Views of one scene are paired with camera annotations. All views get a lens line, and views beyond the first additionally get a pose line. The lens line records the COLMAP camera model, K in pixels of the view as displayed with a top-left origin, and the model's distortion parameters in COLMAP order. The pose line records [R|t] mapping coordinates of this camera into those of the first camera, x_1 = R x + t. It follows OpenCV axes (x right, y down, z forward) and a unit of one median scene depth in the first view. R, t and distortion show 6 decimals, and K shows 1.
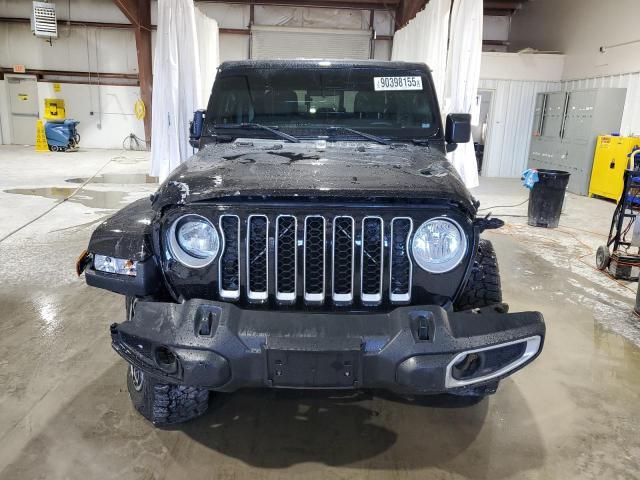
lens RADIAL K [[500.5, 0, 319.5], [0, 500.5, 238.5], [0, 0, 1]] dist [0.013020, -0.002919]
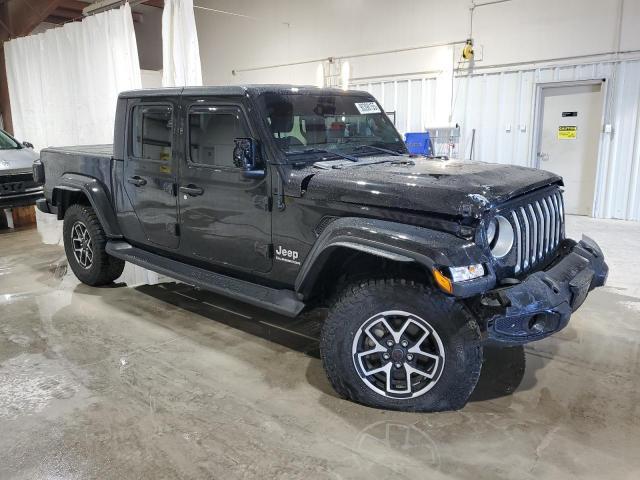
lens RADIAL K [[500.5, 0, 318.3], [0, 500.5, 239.6], [0, 0, 1]] dist [0.013020, -0.002919]
pose [[0.633468, -0.207495, 0.745429, -1.173478], [0.222549, 0.971525, 0.081308, -0.151907], [-0.741074, 0.114388, 0.661607, 0.386991]]
